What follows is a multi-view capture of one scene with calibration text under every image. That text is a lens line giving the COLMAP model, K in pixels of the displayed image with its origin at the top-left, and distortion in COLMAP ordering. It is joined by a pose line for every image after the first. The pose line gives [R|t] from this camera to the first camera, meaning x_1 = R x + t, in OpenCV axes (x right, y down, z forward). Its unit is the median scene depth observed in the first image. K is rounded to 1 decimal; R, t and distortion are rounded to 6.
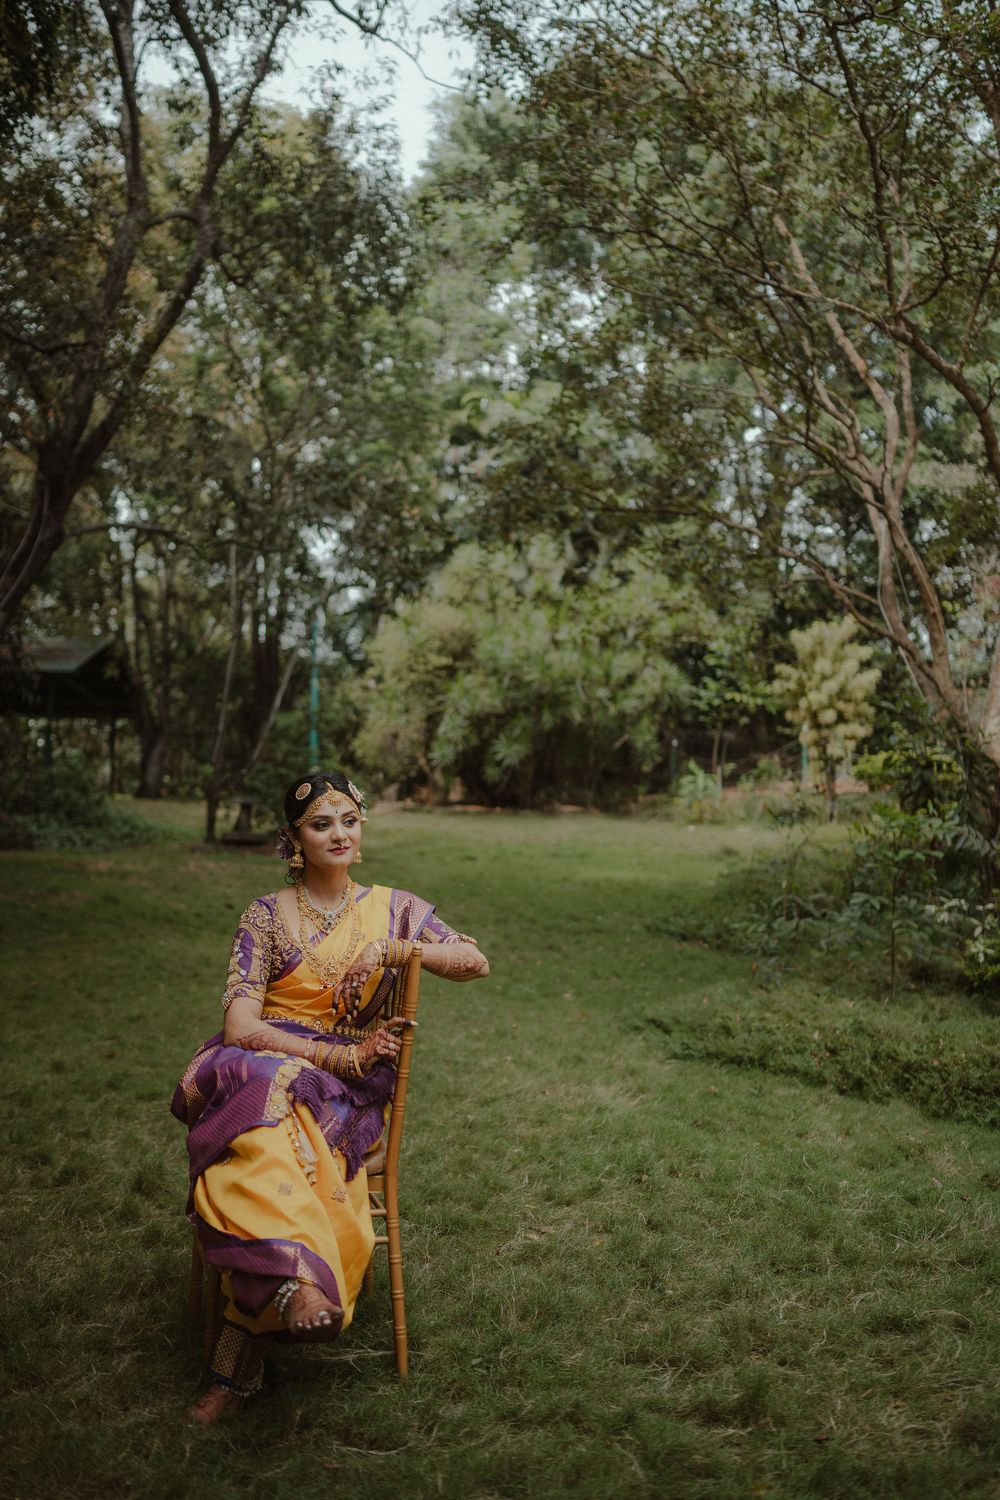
lens RADIAL K [[1427.3, 0, 500.0], [0, 1427.3, 750.0], [0, 0, 1]] dist [0.021209, 0.019328]
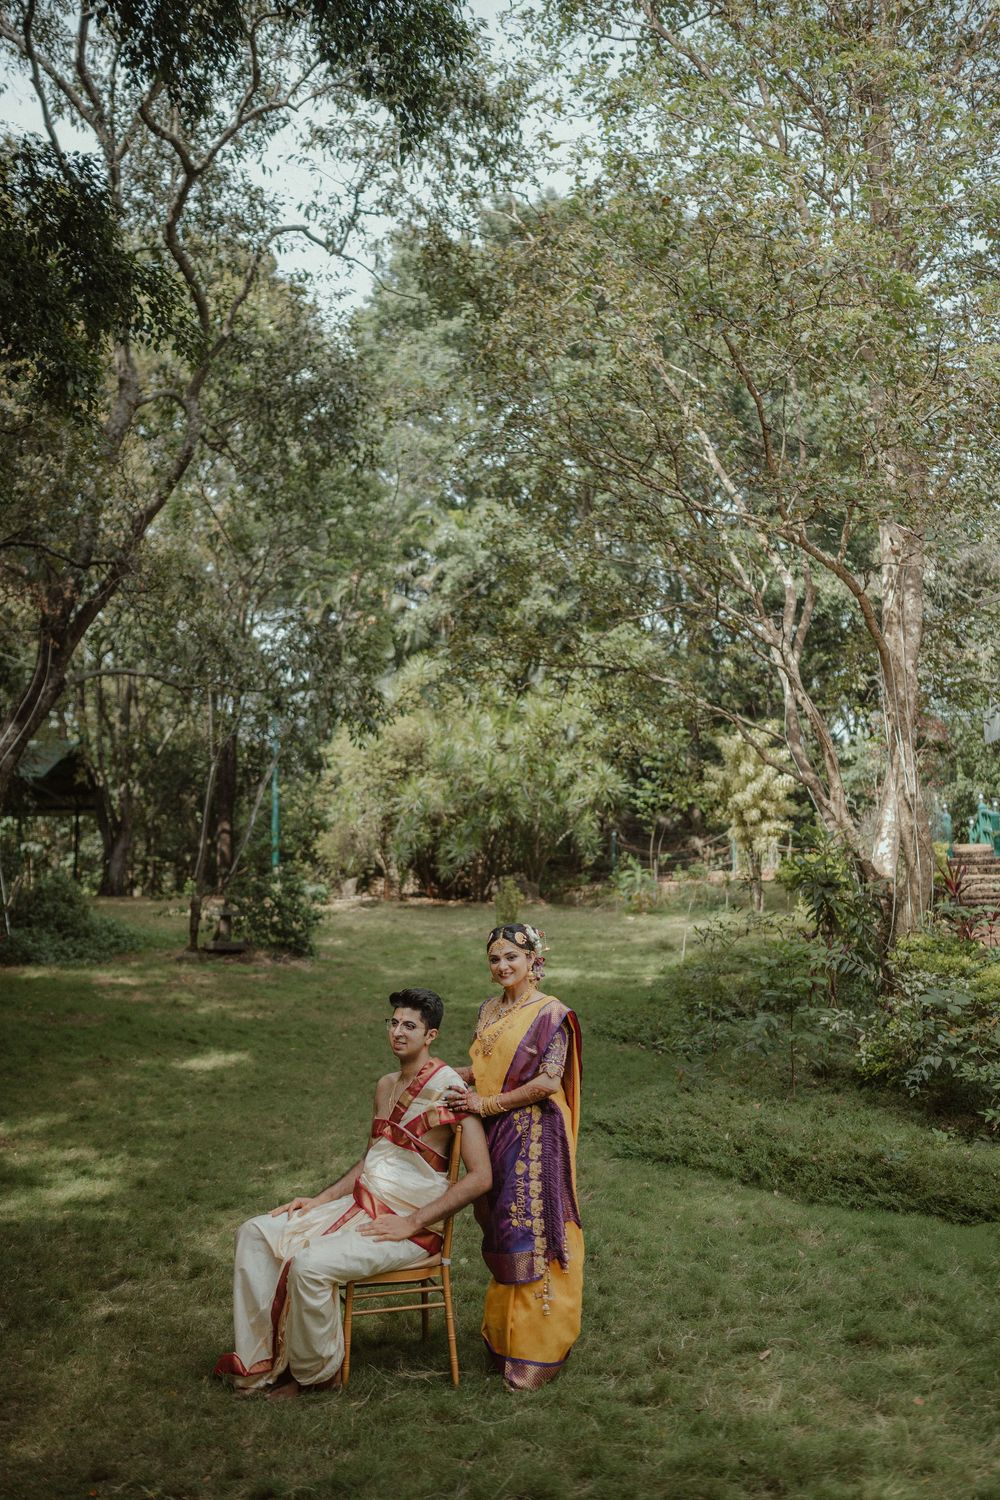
lens RADIAL K [[1427.7, 0, 505.2], [0, 1427.7, 746.8], [0, 0, 1]] dist [0.020029, 0.021295]
pose [[0.998808, -0.017648, 0.045513, -0.012397], [0.019774, 0.998713, -0.046711, -0.039562], [-0.044630, 0.047555, 0.997871, -0.121778]]
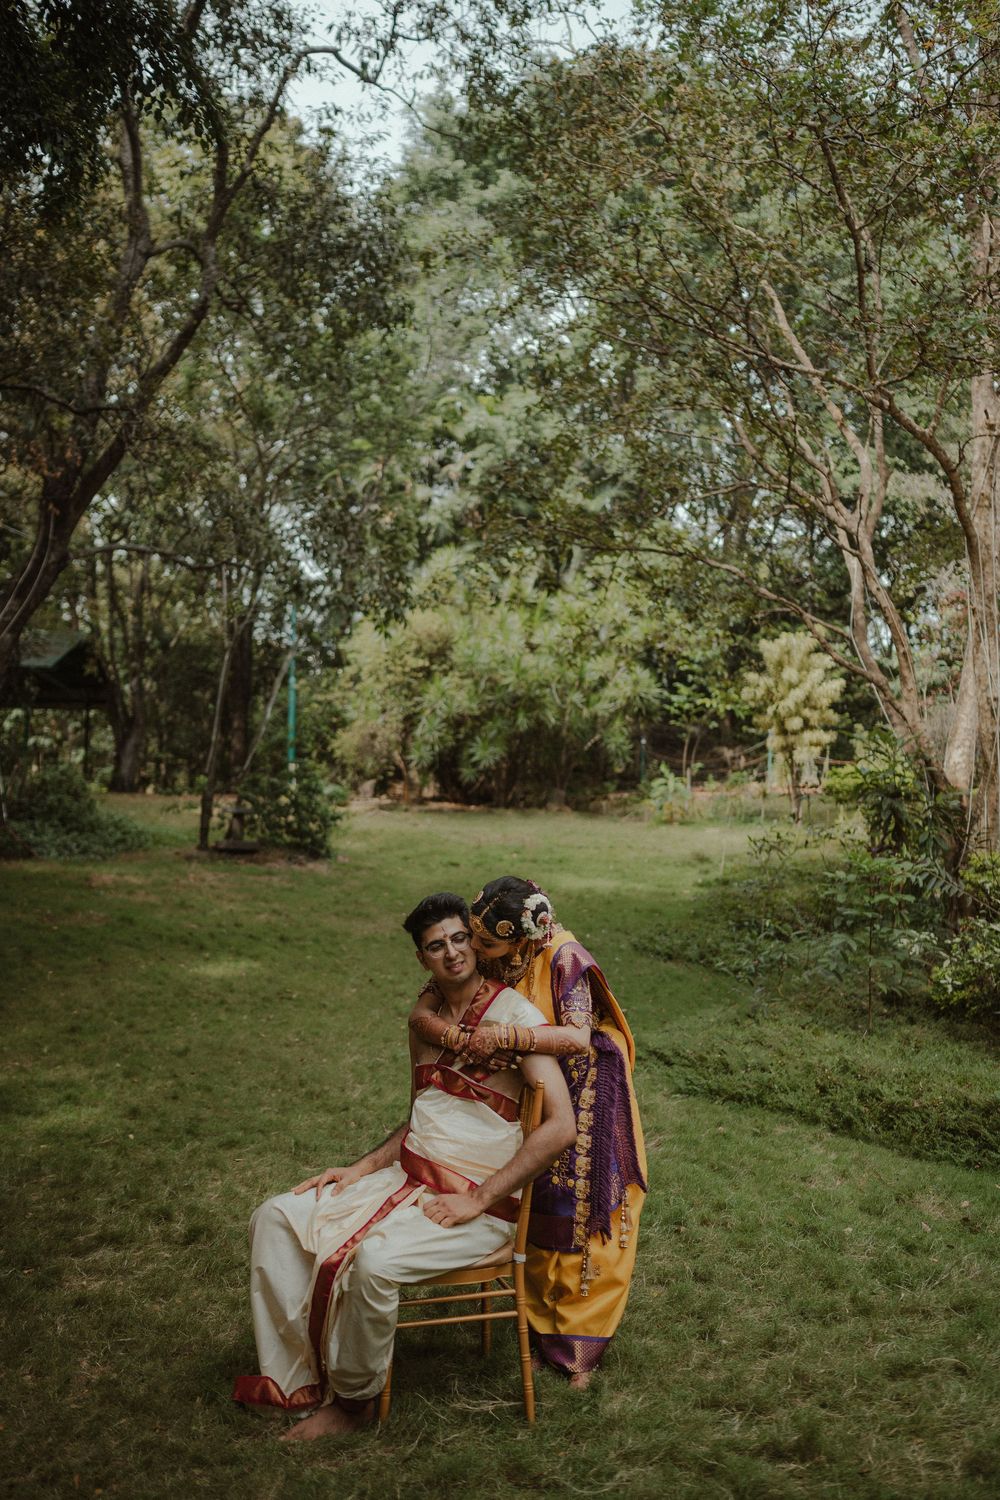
lens RADIAL K [[1427.7, 0, 505.2], [0, 1427.7, 746.8], [0, 0, 1]] dist [0.020029, 0.021295]
pose [[0.999387, 0.005112, 0.034633, -0.023146], [-0.005661, 0.999860, 0.015764, -0.030490], [-0.034547, -0.015951, 0.999276, -0.043614]]
